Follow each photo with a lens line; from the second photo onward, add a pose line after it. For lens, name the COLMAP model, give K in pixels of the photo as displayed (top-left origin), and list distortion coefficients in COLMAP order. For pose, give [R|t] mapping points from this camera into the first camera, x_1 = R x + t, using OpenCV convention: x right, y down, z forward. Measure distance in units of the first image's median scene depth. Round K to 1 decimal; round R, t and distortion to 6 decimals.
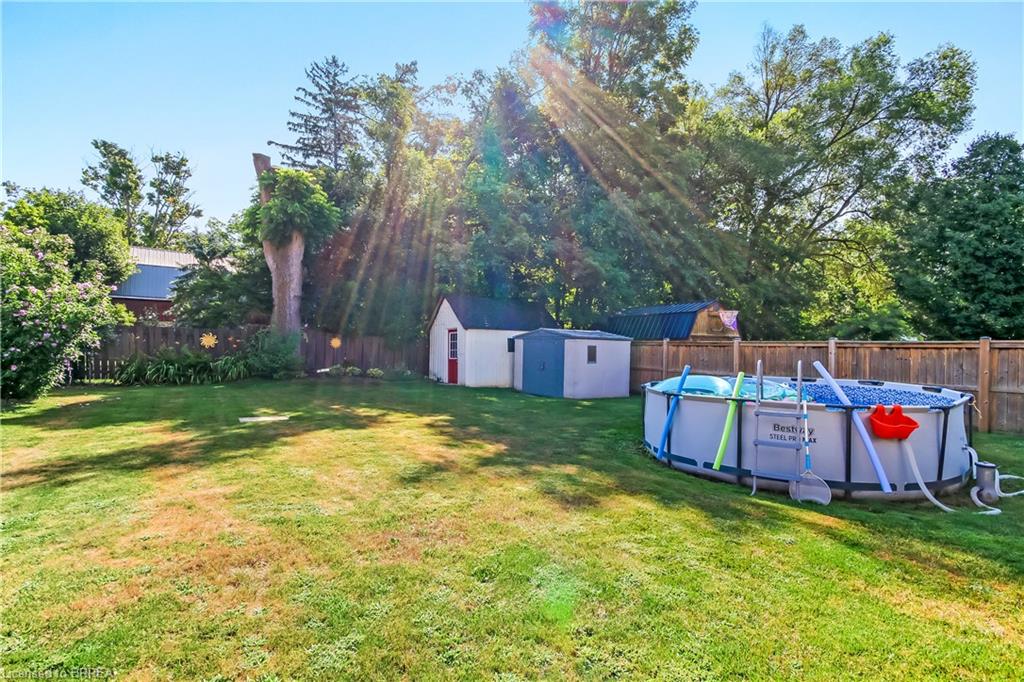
lens RADIAL K [[465.7, 0, 515.0], [0, 465.7, 345.8], [0, 0, 1]] dist [0.030557, -0.008231]
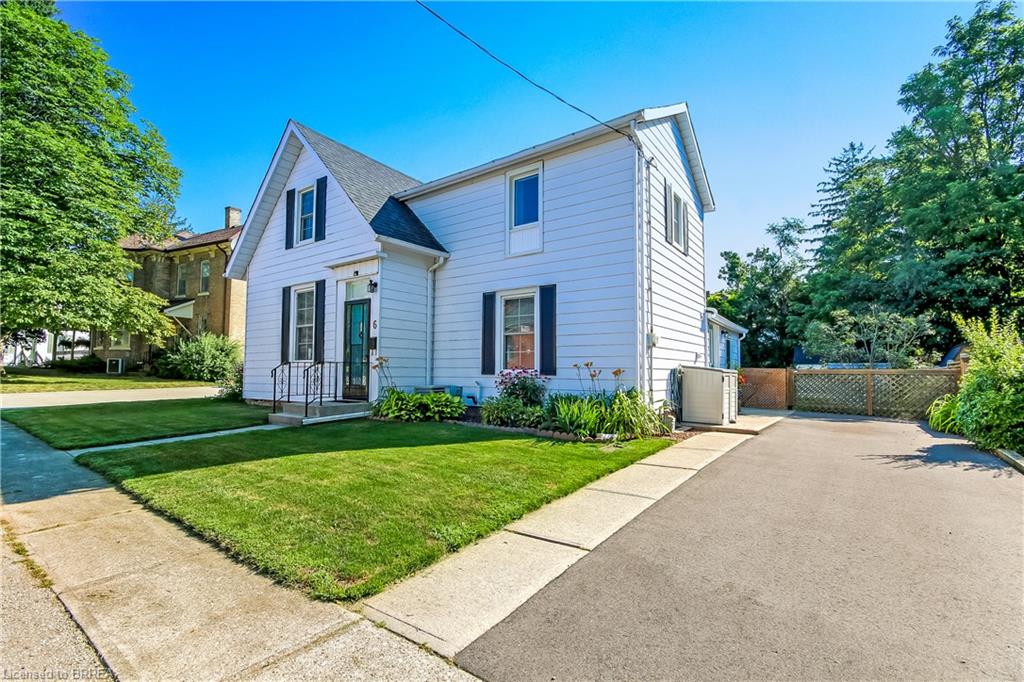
lens RADIAL K [[465.7, 0, 515.0], [0, 465.7, 345.8], [0, 0, 1]] dist [0.030557, -0.008231]
pose [[0.315533, -0.064950, -0.946689, 1.213783], [0.003814, 0.997734, -0.067181, 0.007866], [0.948907, 0.017587, 0.315066, -0.571042]]
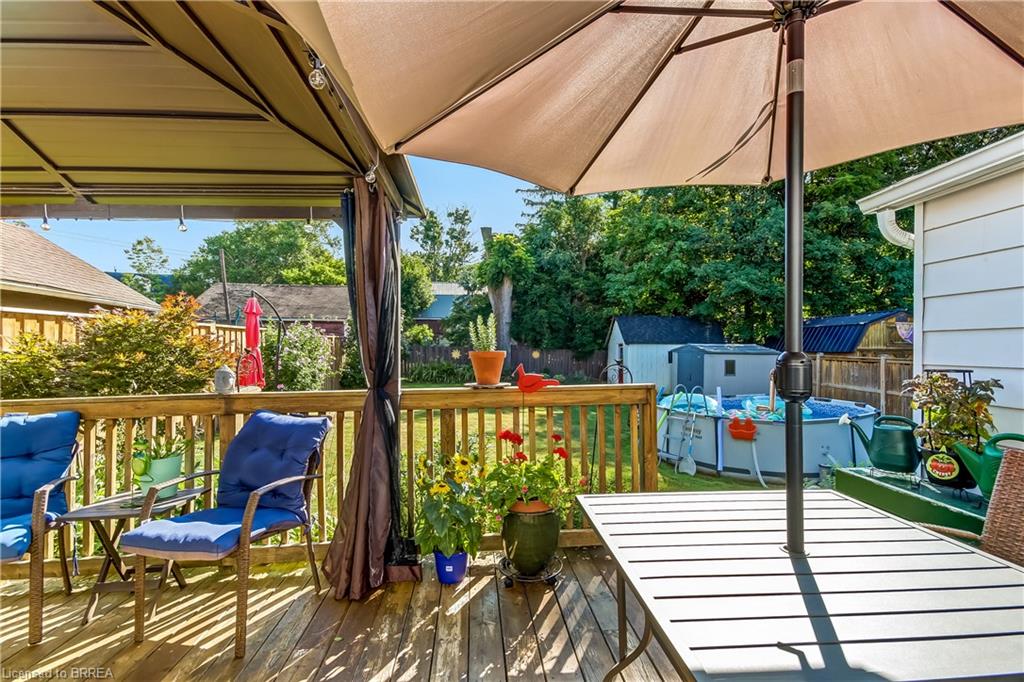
lens RADIAL K [[465.7, 0, 515.0], [0, 465.7, 345.8], [0, 0, 1]] dist [0.030557, -0.008231]
pose [[0.860950, -0.005923, -0.508656, 0.250107], [0.005685, 0.999982, -0.002022, -0.029604], [0.508658, -0.001151, 0.860968, -0.185907]]
